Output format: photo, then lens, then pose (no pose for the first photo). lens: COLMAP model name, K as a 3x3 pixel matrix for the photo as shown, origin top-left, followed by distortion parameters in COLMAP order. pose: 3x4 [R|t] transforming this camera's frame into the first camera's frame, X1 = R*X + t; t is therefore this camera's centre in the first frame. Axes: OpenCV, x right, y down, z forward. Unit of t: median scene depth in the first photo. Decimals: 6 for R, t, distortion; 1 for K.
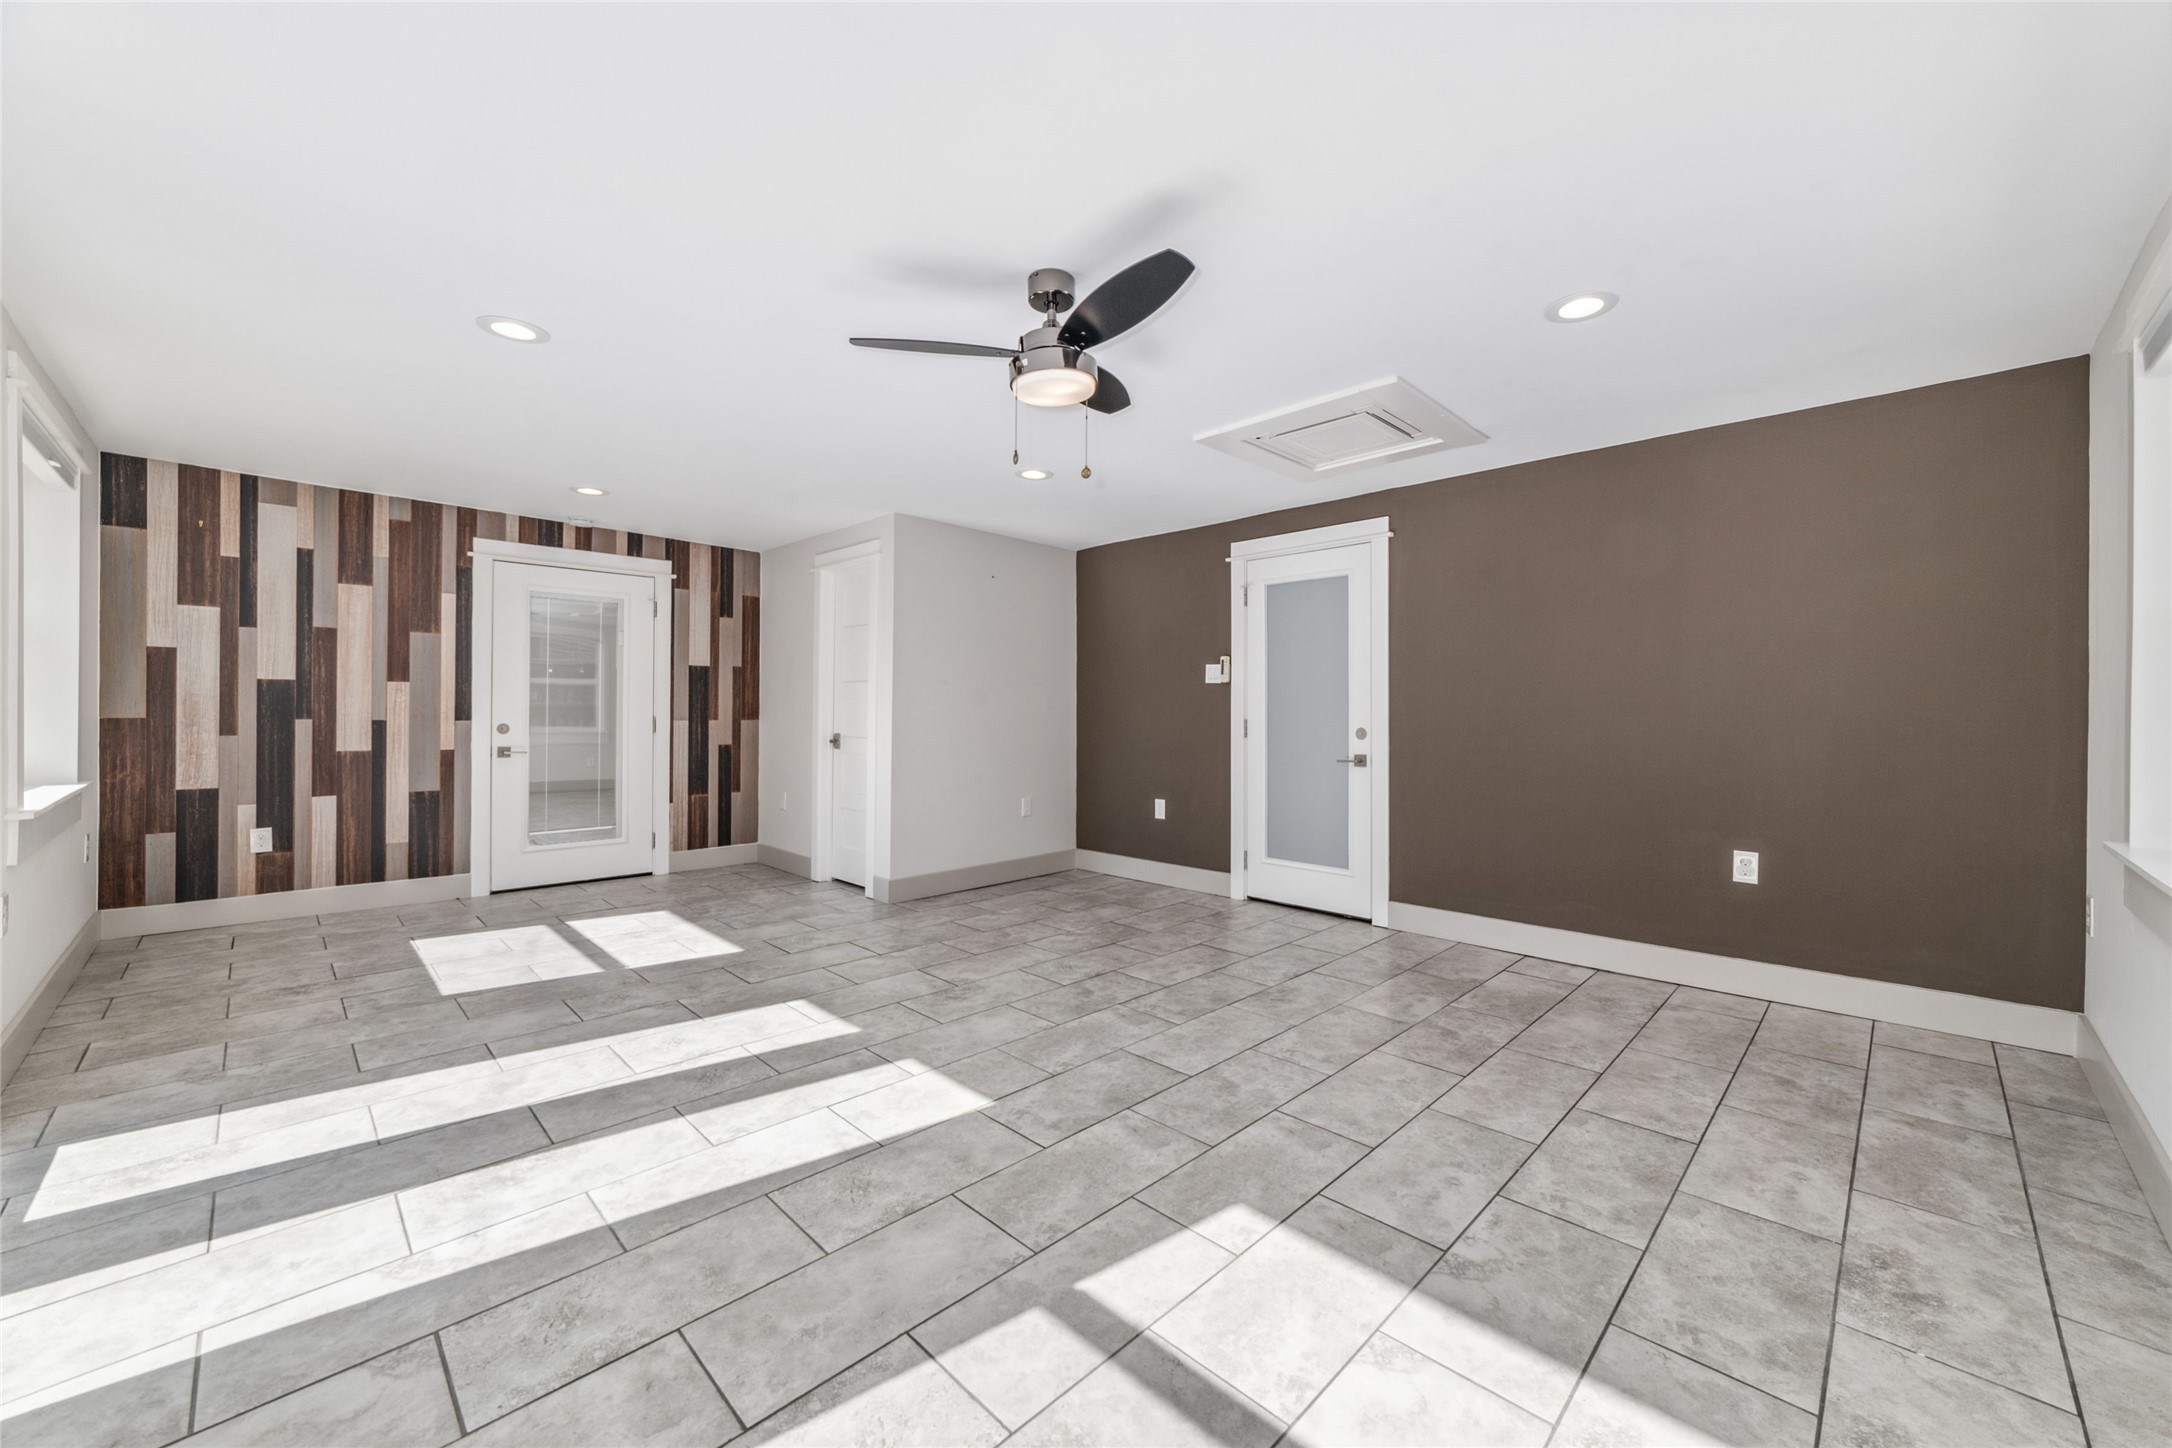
lens RADIAL K [[831.8, 0, 1075.7], [0, 831.8, 723.1], [0, 0, 1]] dist [-0.019299, 0.002027]
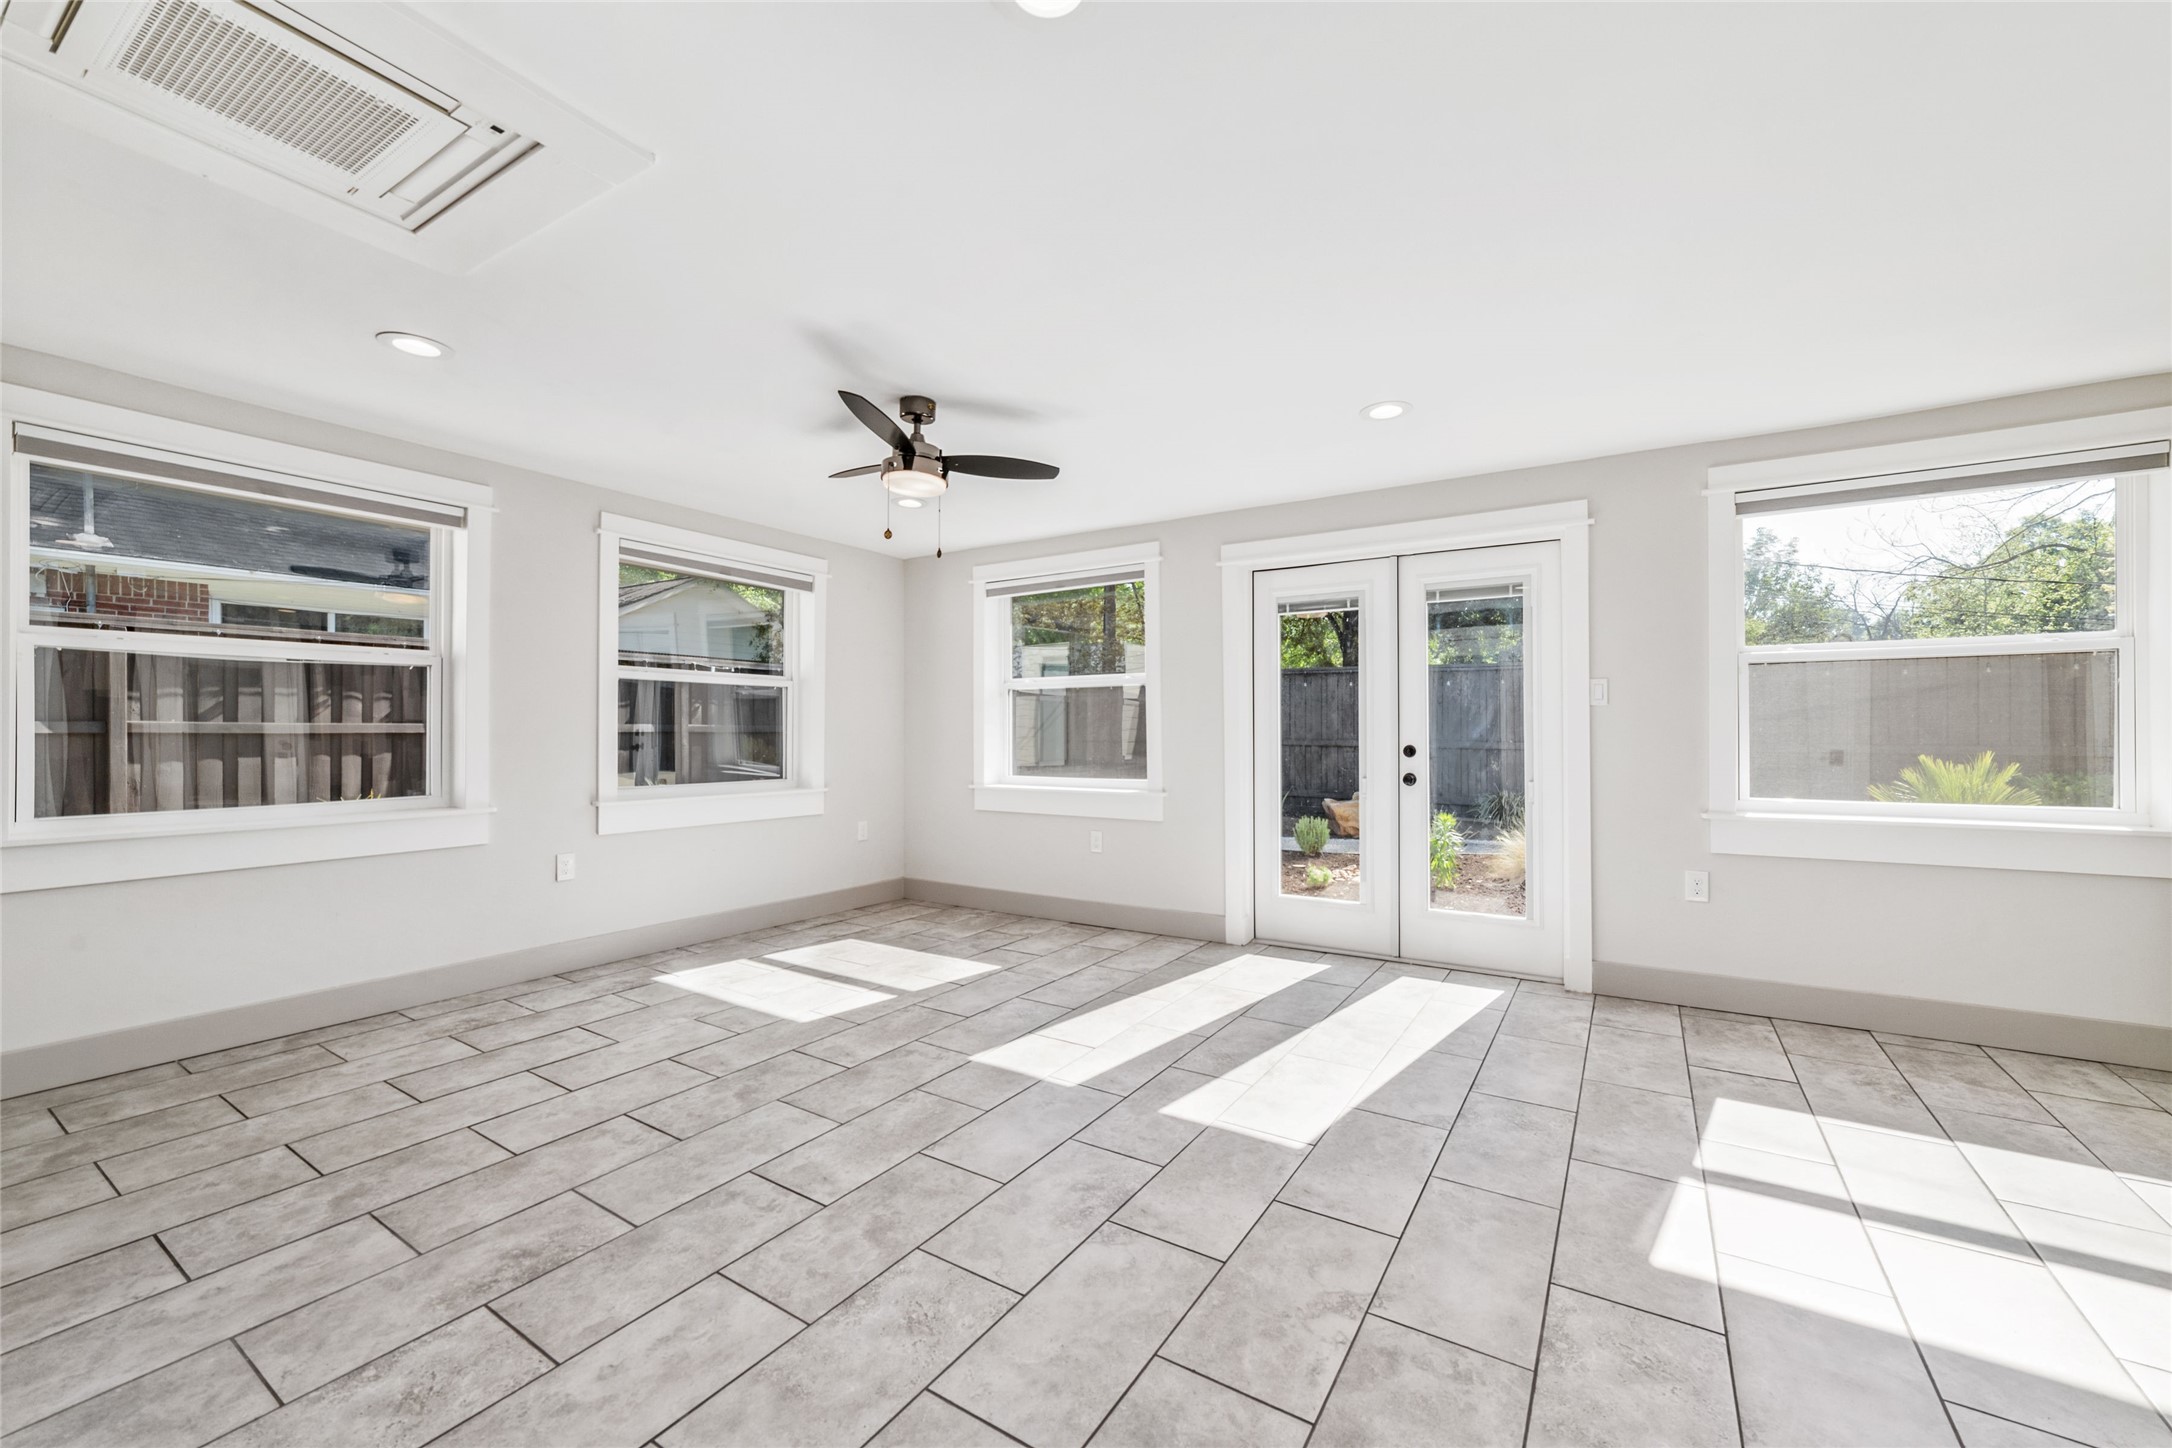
lens RADIAL K [[831.8, 0, 1075.7], [0, 831.8, 723.1], [0, 0, 1]] dist [-0.019299, 0.002027]
pose [[-0.975878, -0.007490, -0.218187, 0.008822], [-0.008864, 0.999947, 0.005317, -0.040167], [0.218135, 0.007123, -0.975893, 2.185467]]
